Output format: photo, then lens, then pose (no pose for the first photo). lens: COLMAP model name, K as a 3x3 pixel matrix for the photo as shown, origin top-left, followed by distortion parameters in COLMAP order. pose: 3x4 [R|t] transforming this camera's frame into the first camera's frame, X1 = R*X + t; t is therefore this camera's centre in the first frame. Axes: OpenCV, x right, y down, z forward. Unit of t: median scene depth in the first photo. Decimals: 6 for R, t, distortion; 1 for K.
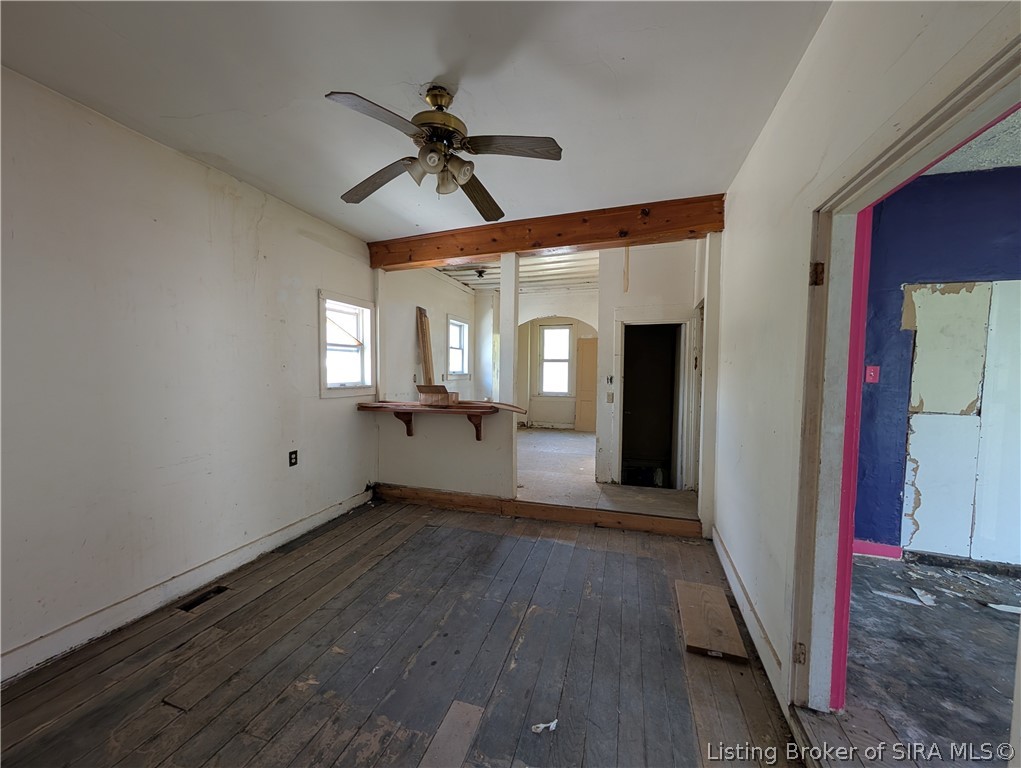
lens RADIAL K [[382.2, 0, 503.3], [0, 382.2, 388.6], [0, 0, 1]] dist [-0.000893, 0.000627]
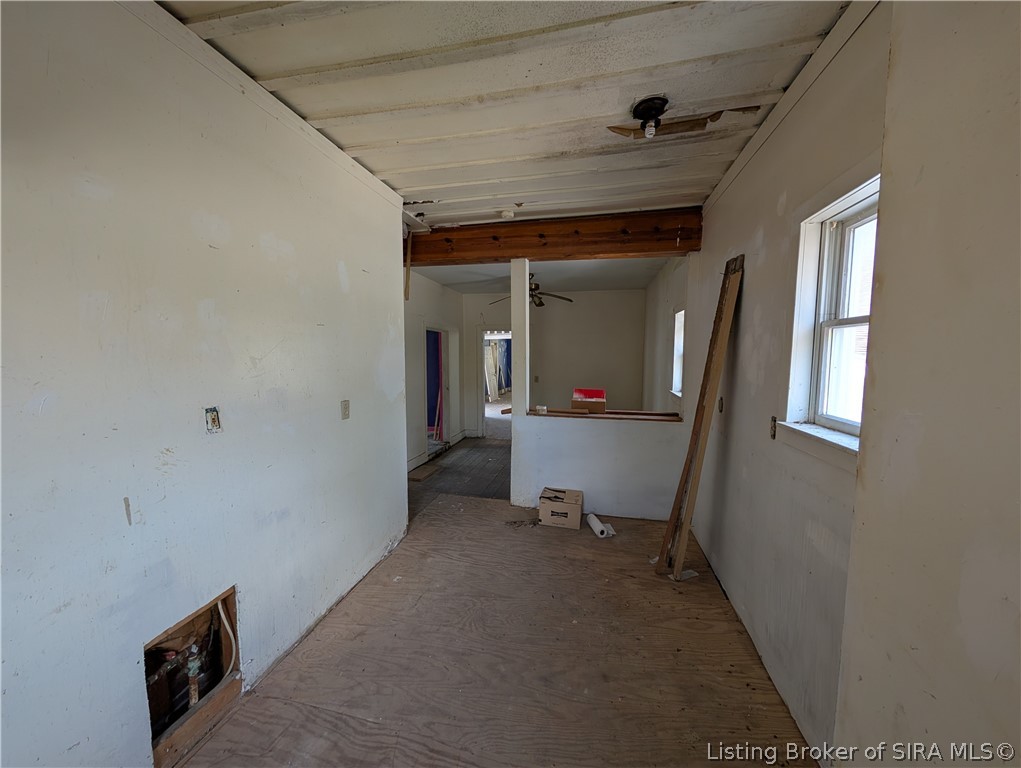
lens RADIAL K [[382.2, 0, 503.3], [0, 382.2, 388.4], [0, 0, 1]] dist [-0.000893, 0.000627]
pose [[-0.995754, 0.001499, -0.092043, 0.157236], [-0.011107, 0.990606, 0.136293, -0.157924], [0.091383, 0.136736, -0.986384, 2.092393]]
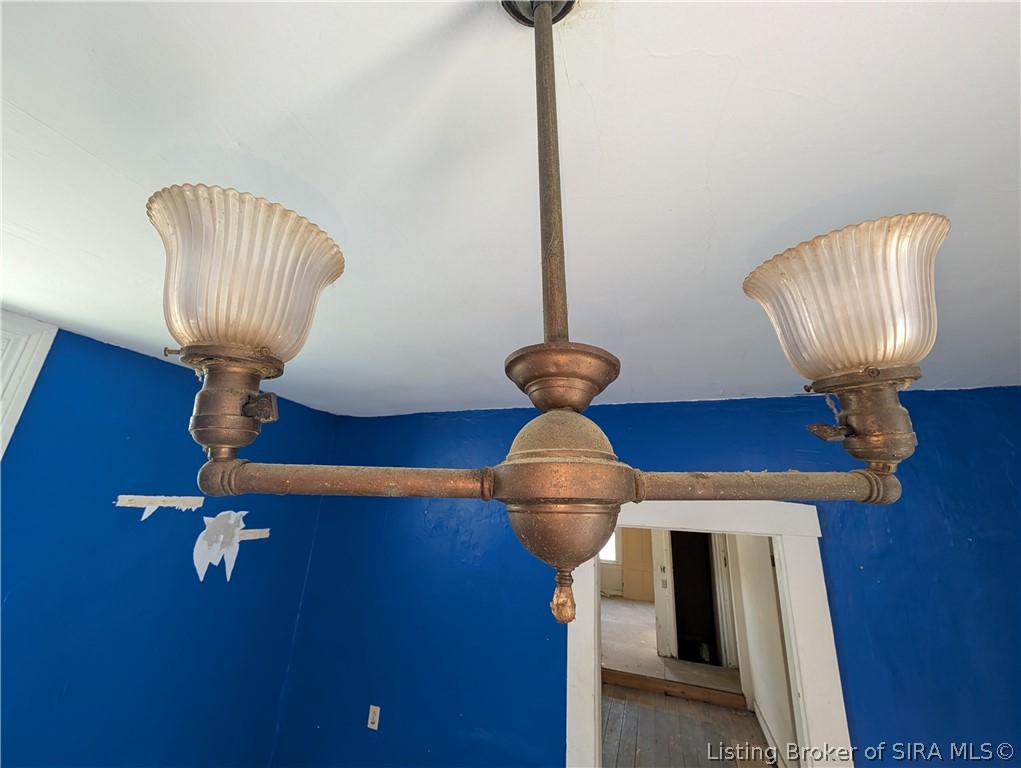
lens RADIAL K [[382.2, 0, 505.6], [0, 382.2, 386.7], [0, 0, 1]] dist [-0.000893, 0.000627]
pose [[0.998004, 0.039926, -0.048923, -0.303436], [-0.054153, 0.939643, -0.337843, -0.178504], [0.032482, 0.339819, 0.939930, -0.664921]]
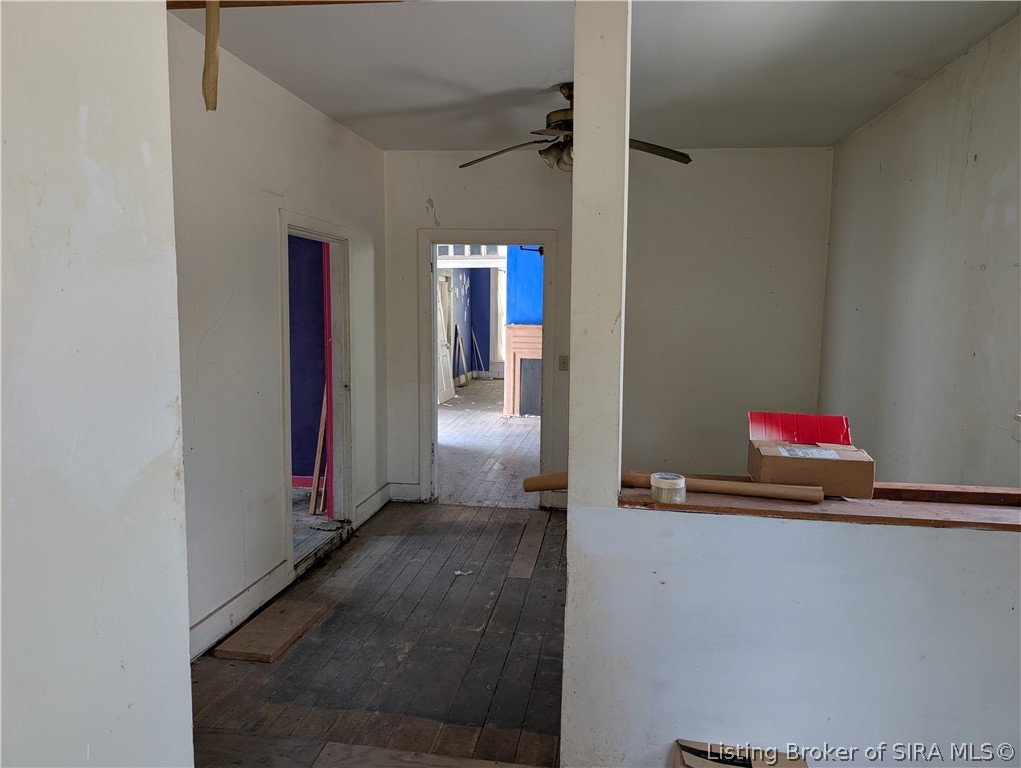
lens RADIAL K [[725.5, 0, 512.1], [0, 725.5, 382.9], [0, 0, 1]] dist [0.034456, -0.009055]
pose [[-0.984143, 0.001621, -0.177371, 0.190432], [-0.026860, 0.987065, 0.158053, -0.136323], [0.175333, 0.160311, -0.971369, 1.635177]]
